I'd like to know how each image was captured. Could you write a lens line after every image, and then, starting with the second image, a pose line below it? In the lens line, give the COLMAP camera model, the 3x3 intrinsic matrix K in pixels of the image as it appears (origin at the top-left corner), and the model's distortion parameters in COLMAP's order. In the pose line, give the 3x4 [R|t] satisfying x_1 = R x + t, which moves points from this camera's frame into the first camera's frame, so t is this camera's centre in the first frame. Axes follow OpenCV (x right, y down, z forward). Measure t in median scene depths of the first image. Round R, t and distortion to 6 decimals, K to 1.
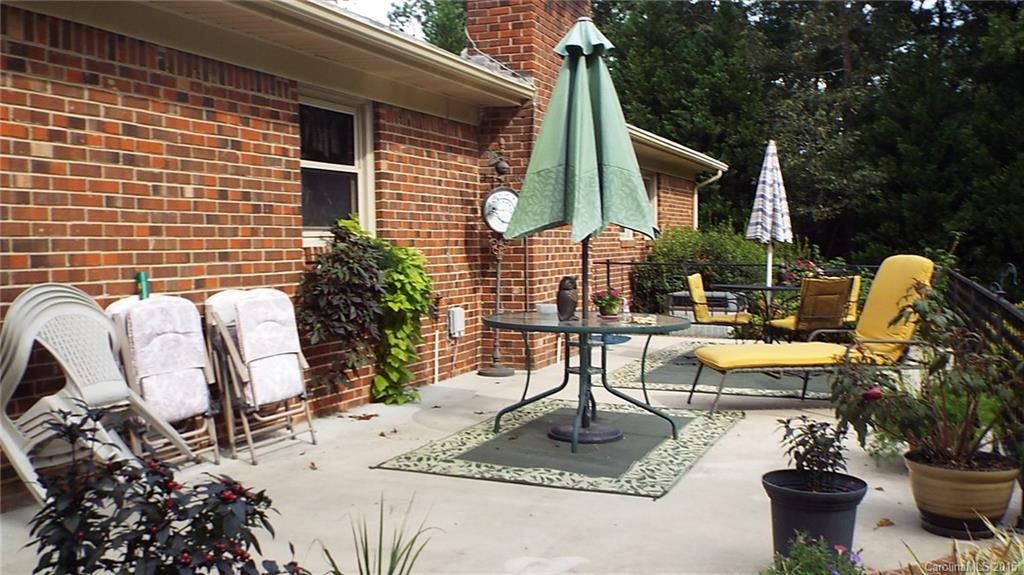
lens RADIAL K [[993.8, 0, 503.9], [0, 993.8, 291.2], [0, 0, 1]] dist [0.007046, 0.000000]
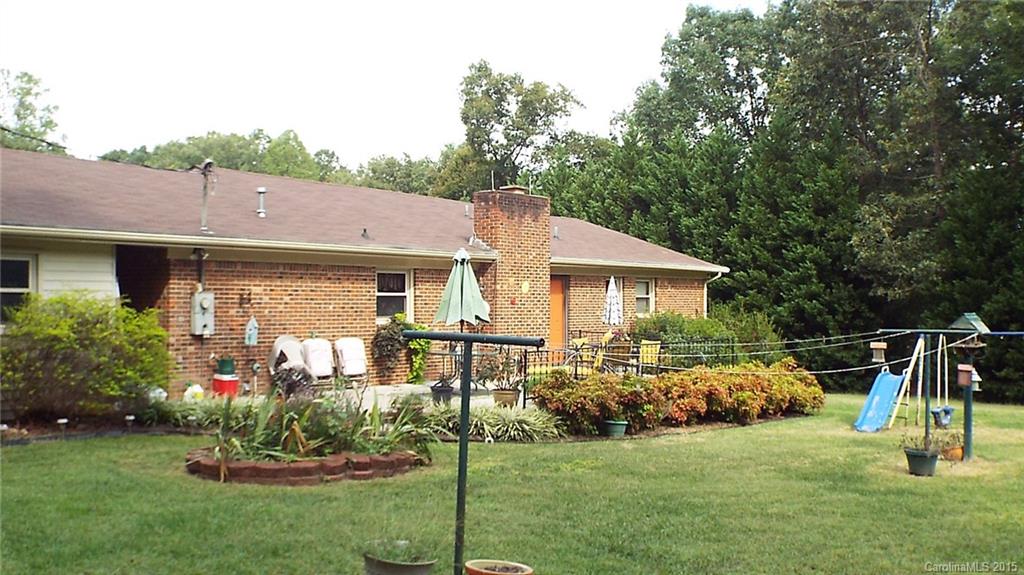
lens RADIAL K [[993.8, 0, 480.5], [0, 993.8, 287.5], [0, 0, 1]] dist [0.007046, 0.000000]
pose [[0.950581, 0.011190, -0.310276, 1.033603], [-0.030535, 0.997875, -0.057563, 0.005504], [0.308973, 0.064192, 0.948902, -1.729606]]
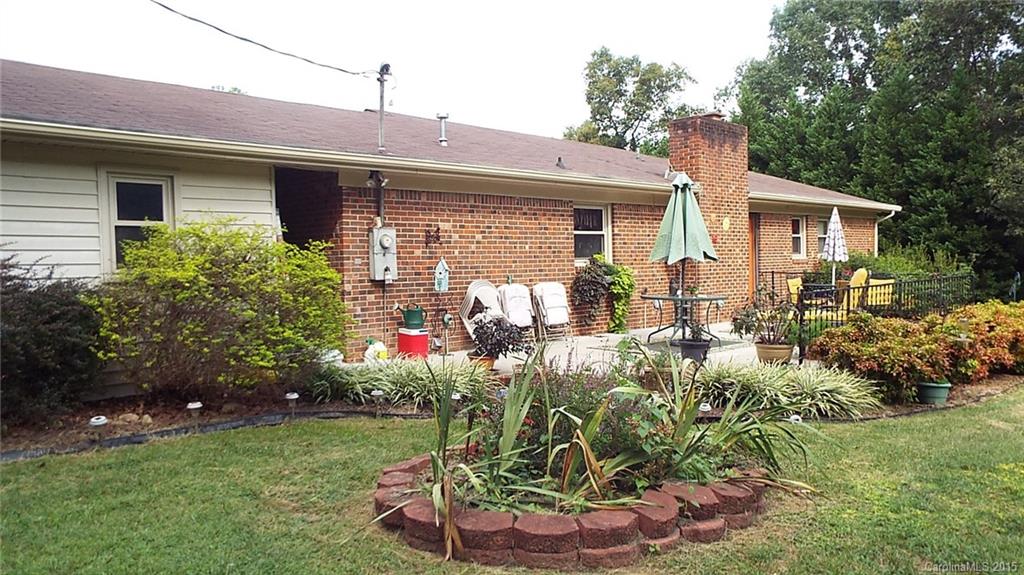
lens RADIAL K [[756.7, 0, 497.1], [0, 756.7, 289.3], [0, 0, 1]] dist [-0.018265, 0.022106]
pose [[0.910587, 0.007124, -0.413256, 0.433758], [-0.009947, 0.999940, -0.004680, 0.025243], [0.413198, 0.008373, 0.910603, -0.863489]]
